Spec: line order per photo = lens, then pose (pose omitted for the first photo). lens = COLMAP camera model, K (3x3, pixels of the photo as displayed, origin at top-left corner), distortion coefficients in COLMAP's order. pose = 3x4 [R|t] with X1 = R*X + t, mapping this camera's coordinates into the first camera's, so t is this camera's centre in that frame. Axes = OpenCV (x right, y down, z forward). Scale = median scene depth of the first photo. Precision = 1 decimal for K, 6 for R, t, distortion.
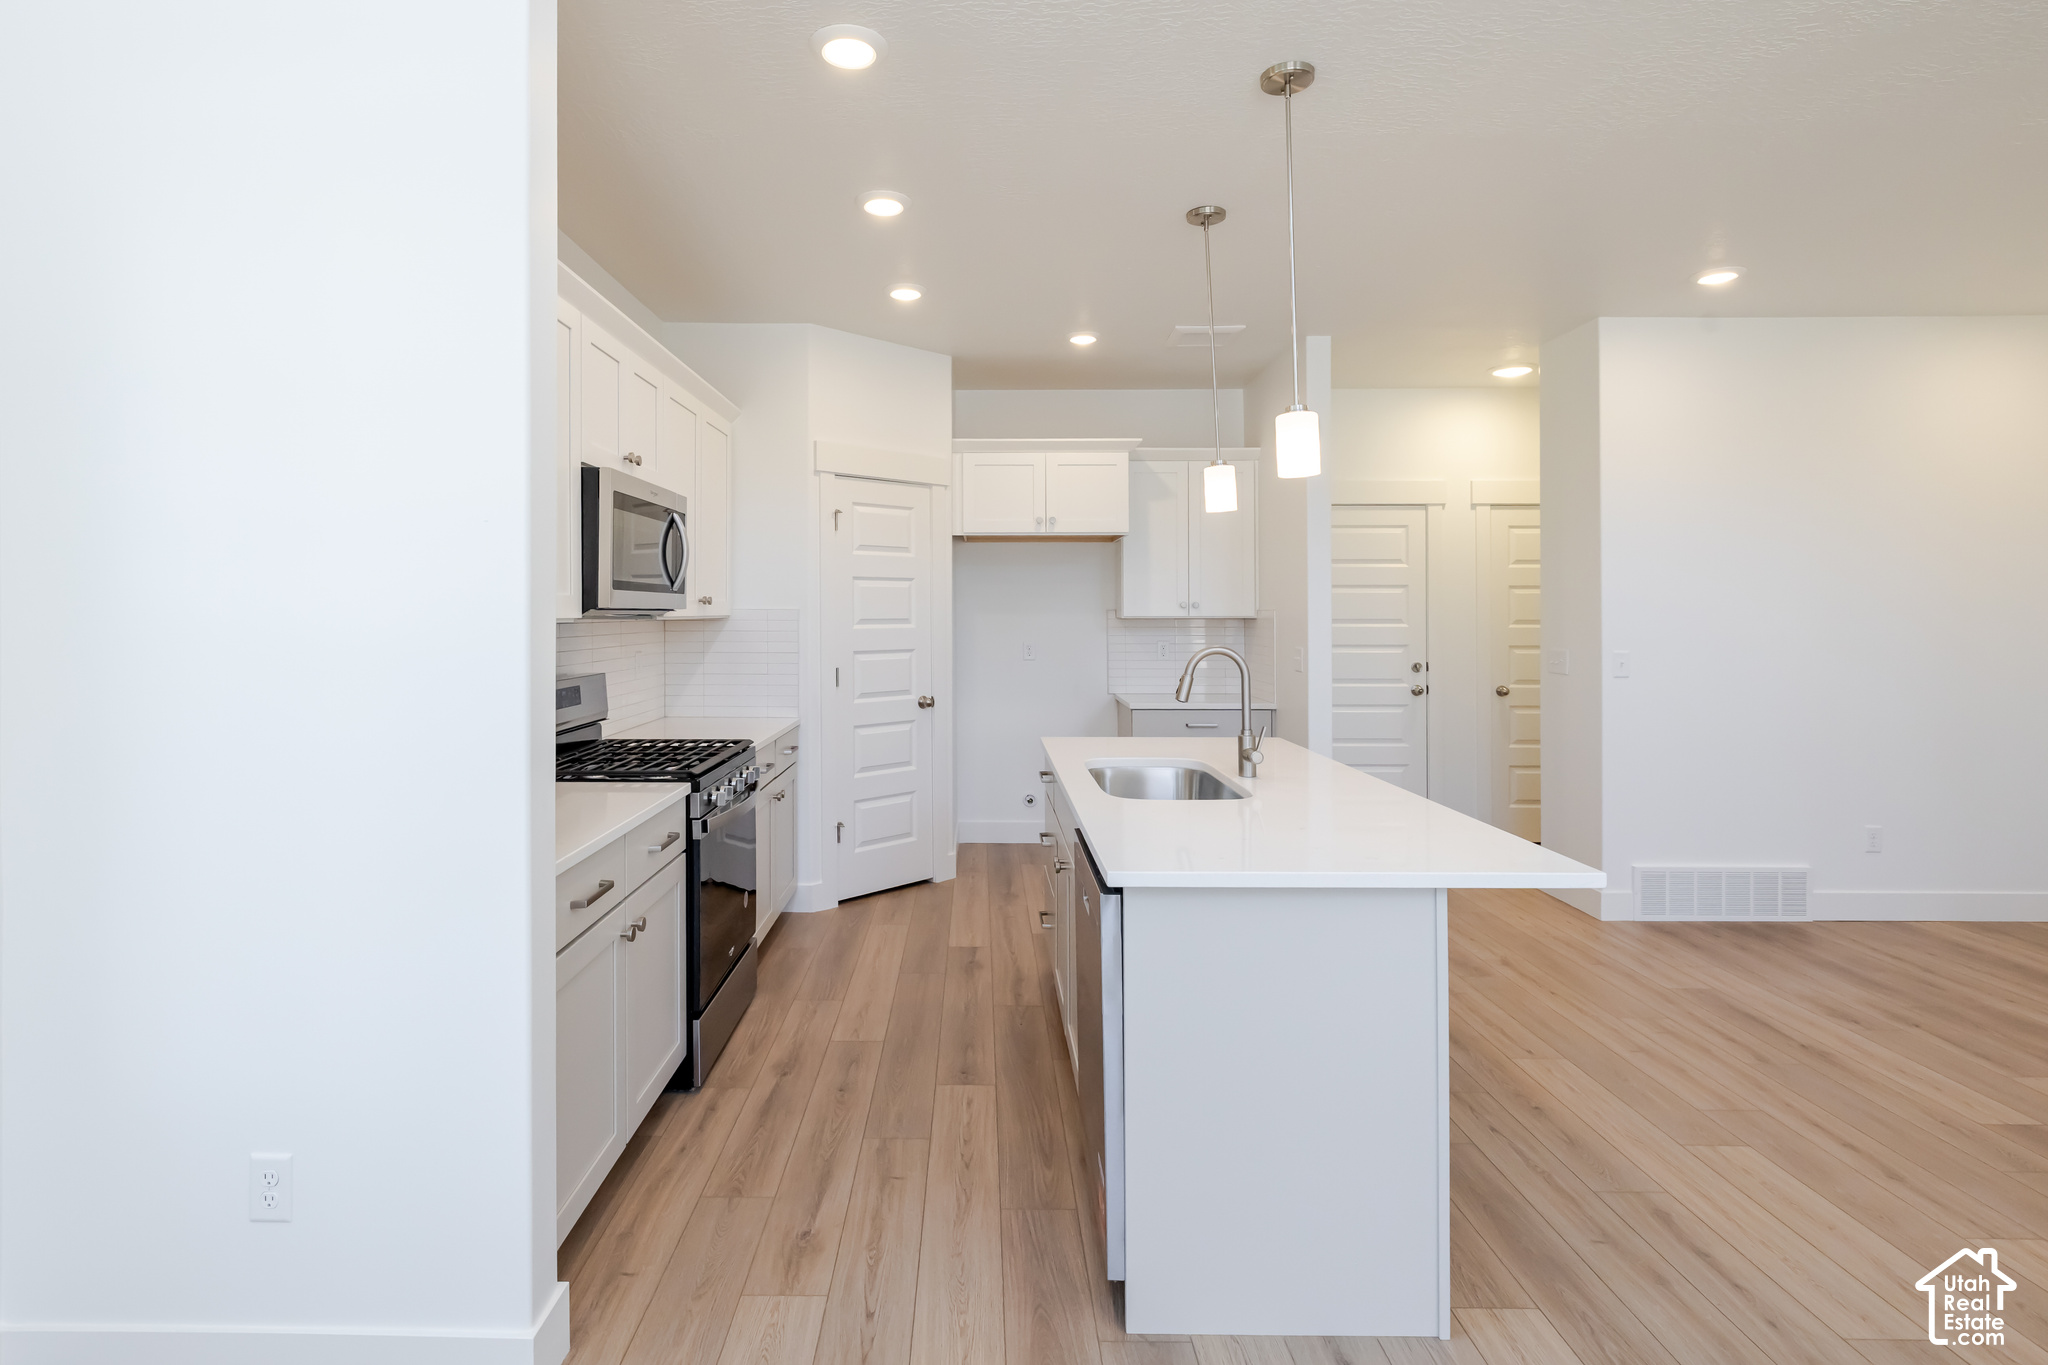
lens RADIAL K [[1030.5, 0, 933.7], [0, 1030.5, 595.4], [0, 0, 1]] dist [-0.011860, 0.000259]
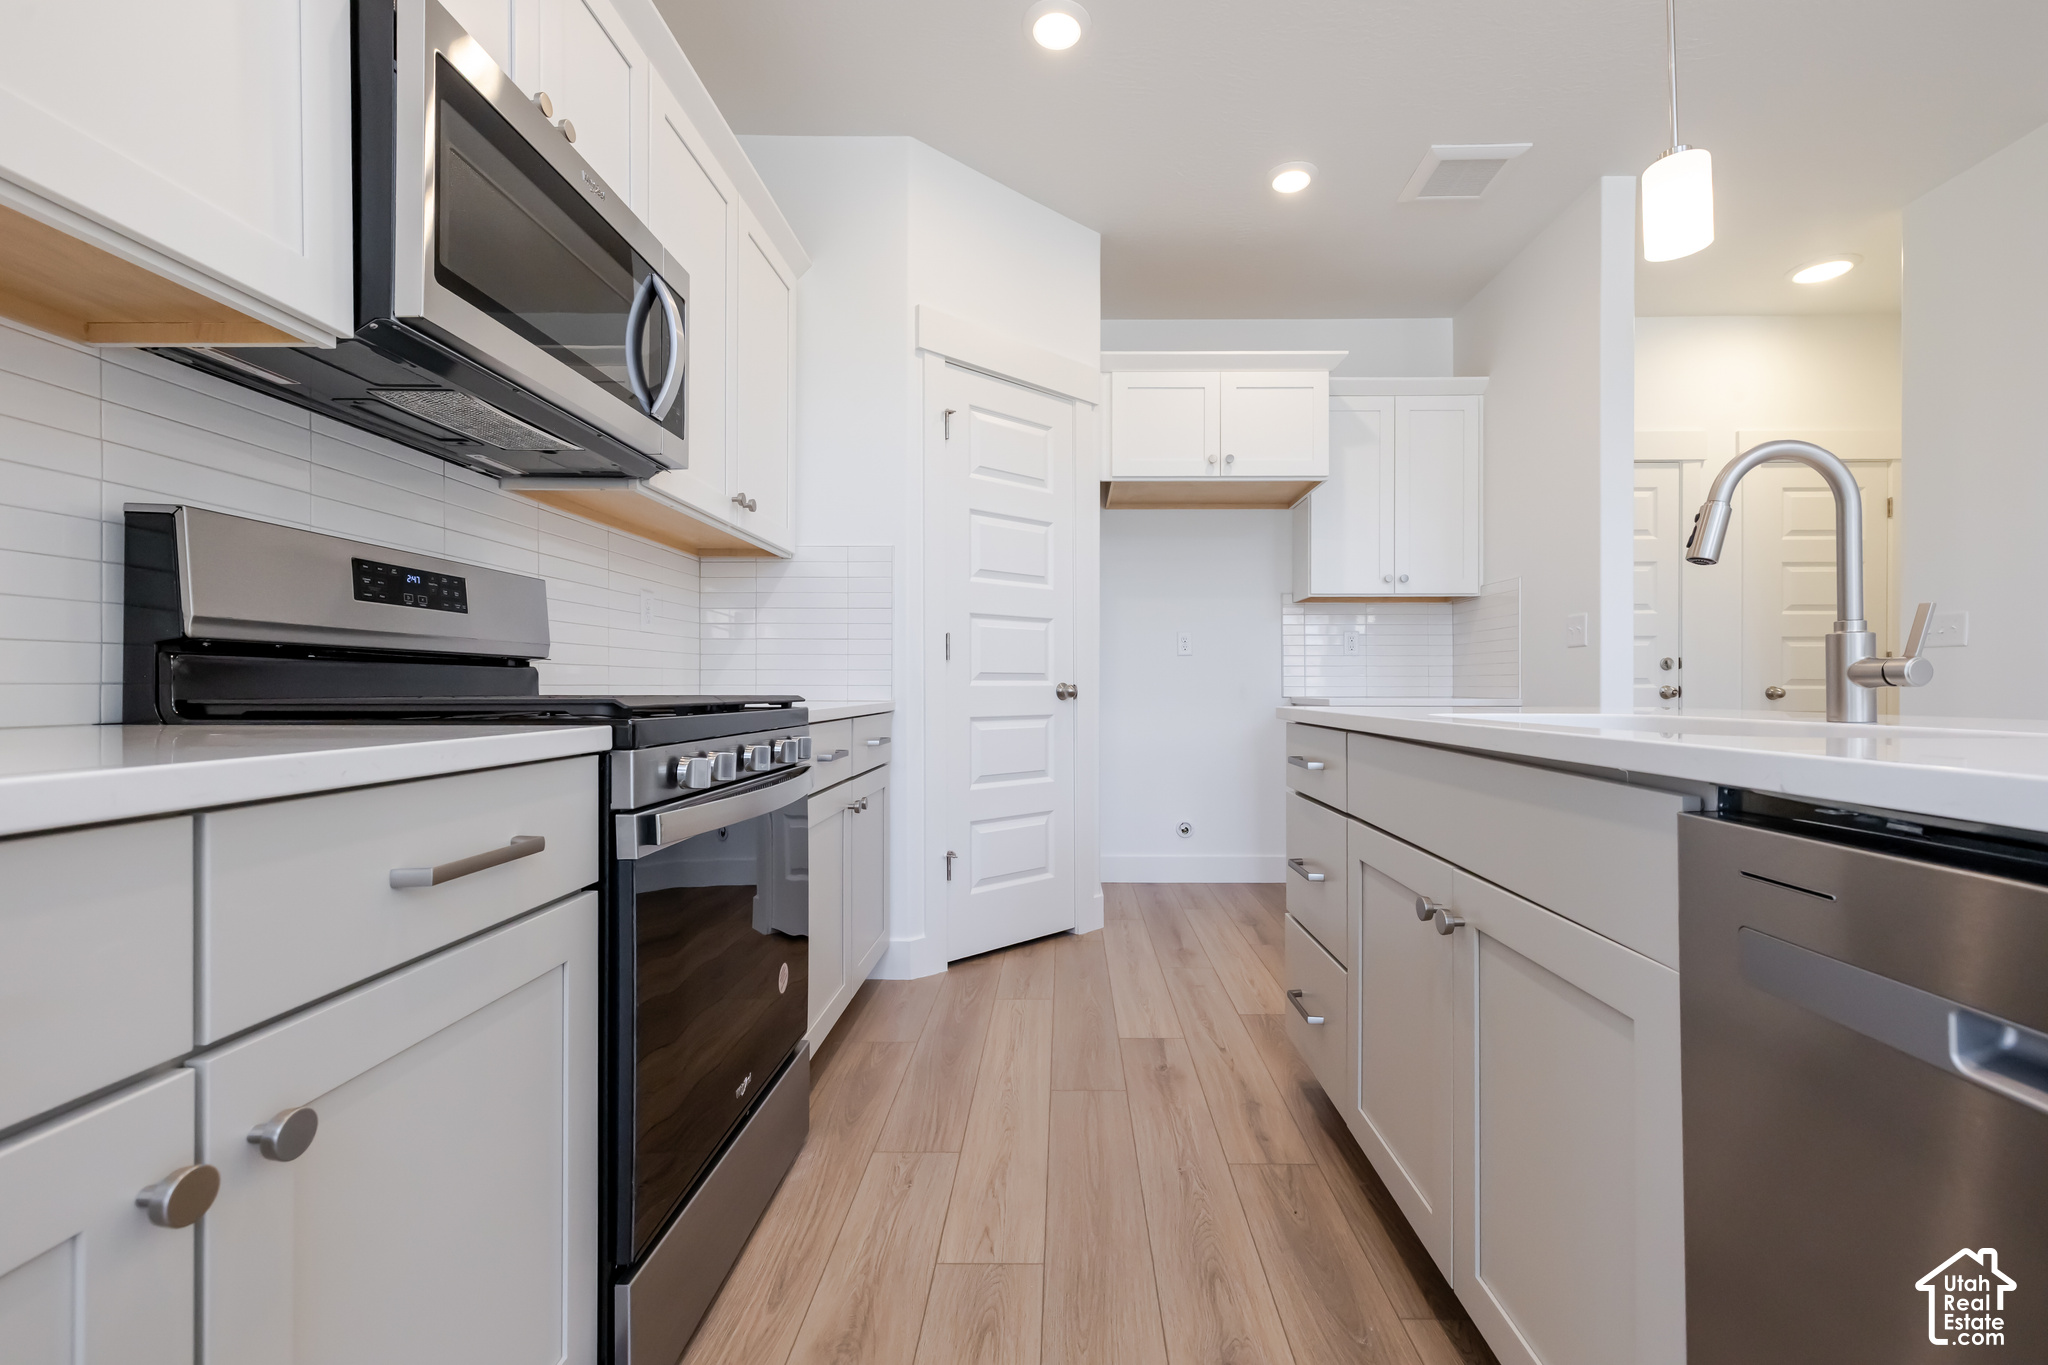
lens RADIAL K [[875.2, 0, 1046.5], [0, 875.2, 680.7], [0, 0, 1]] dist [0.001626, 0.000476]
pose [[0.999646, 0.003684, 0.026354, -0.042255], [-0.003748, 0.999990, 0.002373, 0.103394], [-0.026345, -0.002471, 0.999650, 0.405162]]
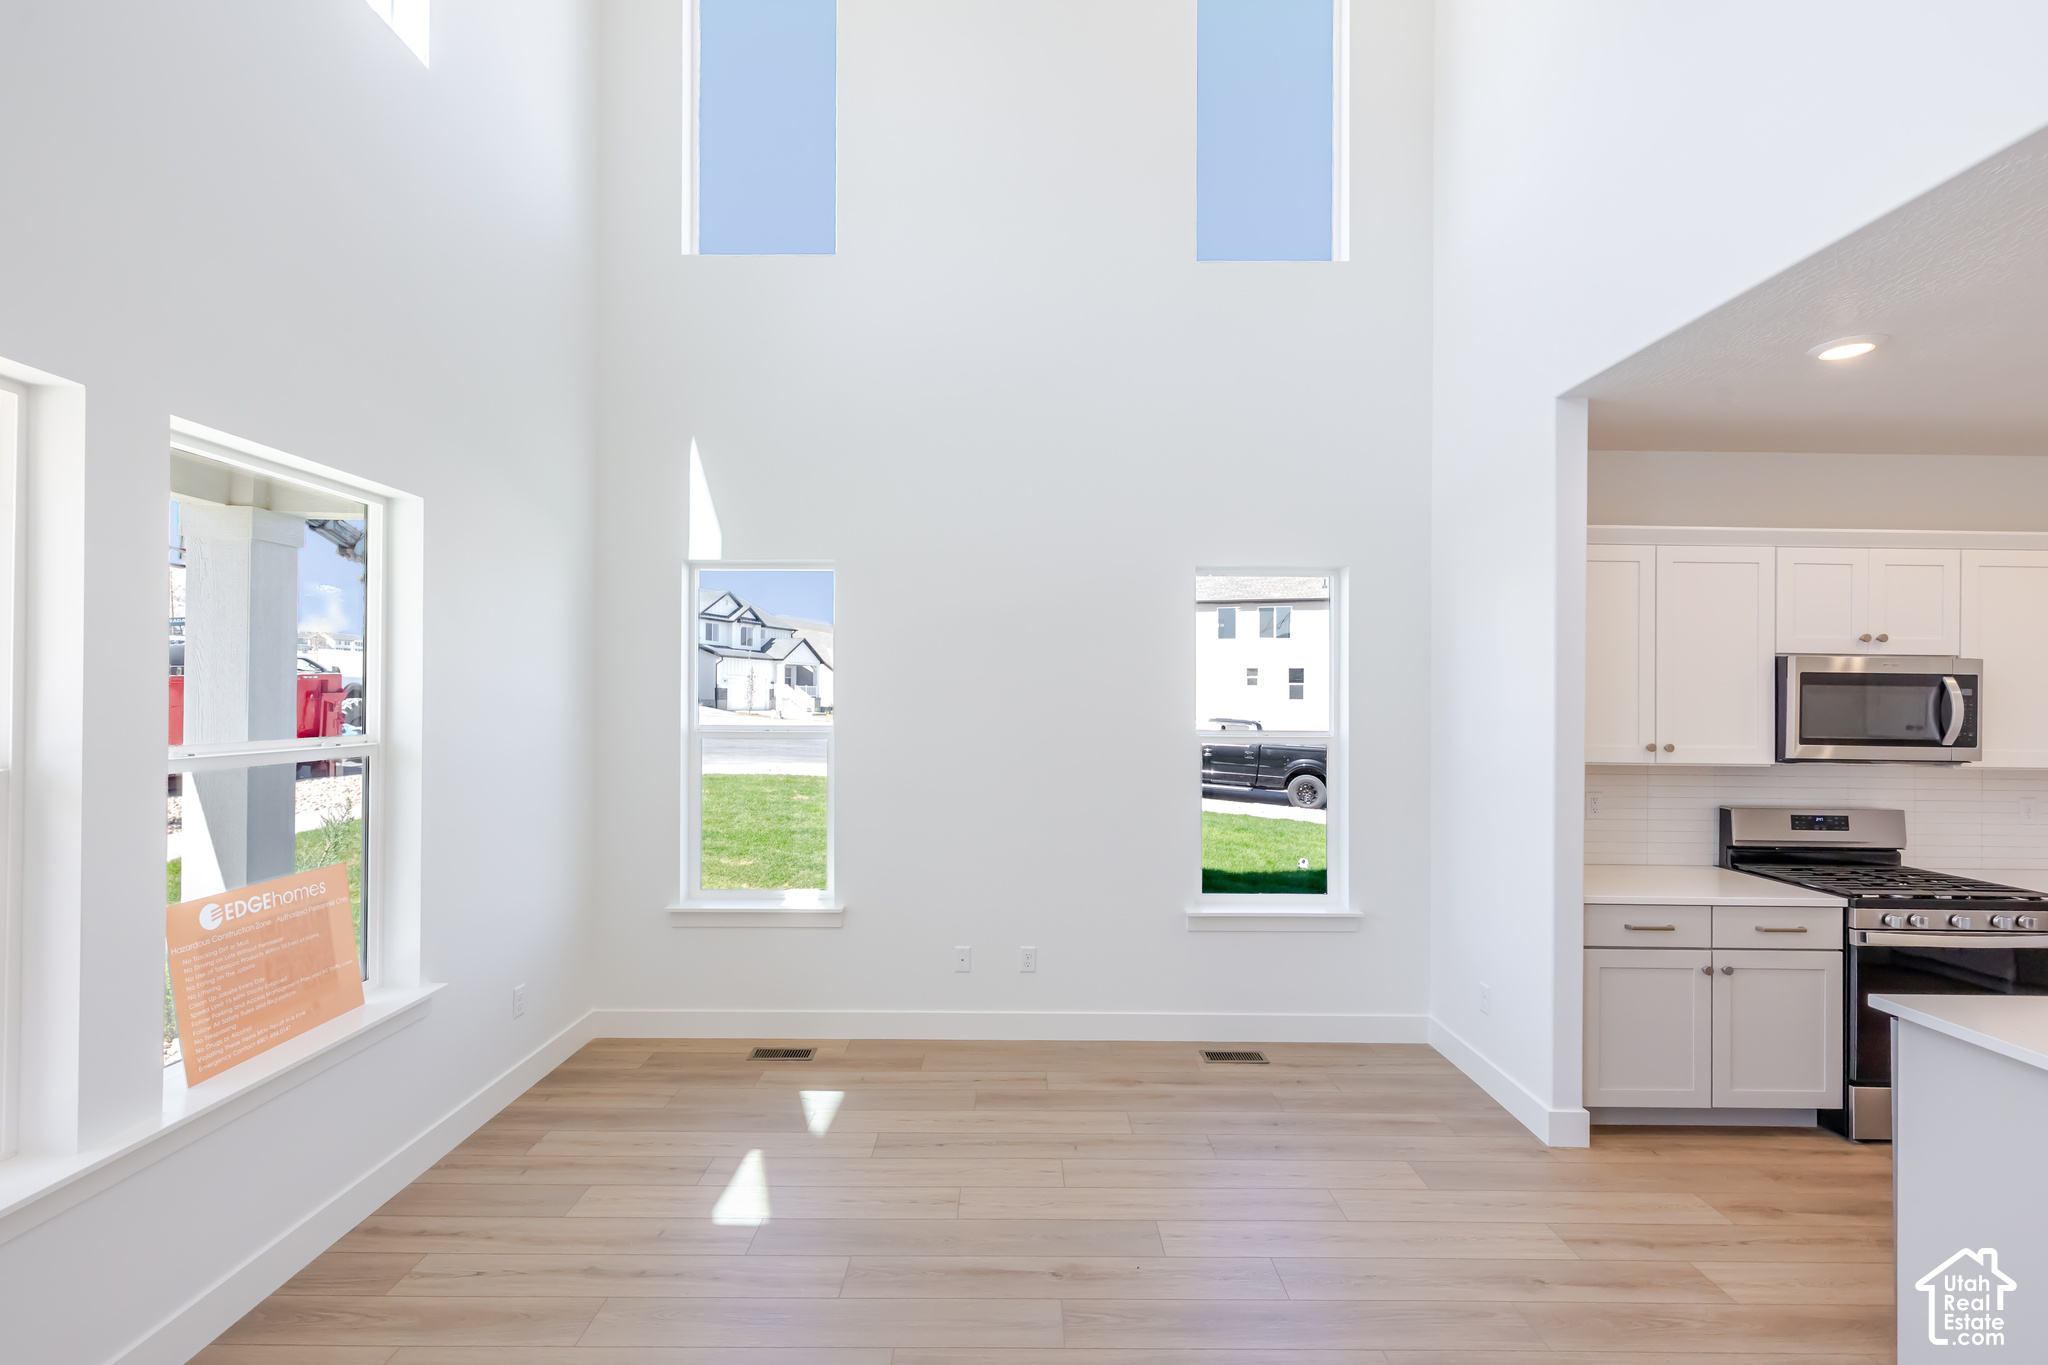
lens RADIAL K [[875.2, 0, 1033.8], [0, 875.2, 695.5], [0, 0, 1]] dist [0.001626, 0.000476]
pose [[0.055288, 0.002223, -0.998468, 0.511725], [-0.003335, 0.999992, 0.002042, -0.045495], [0.998465, 0.003217, 0.055295, -0.050032]]
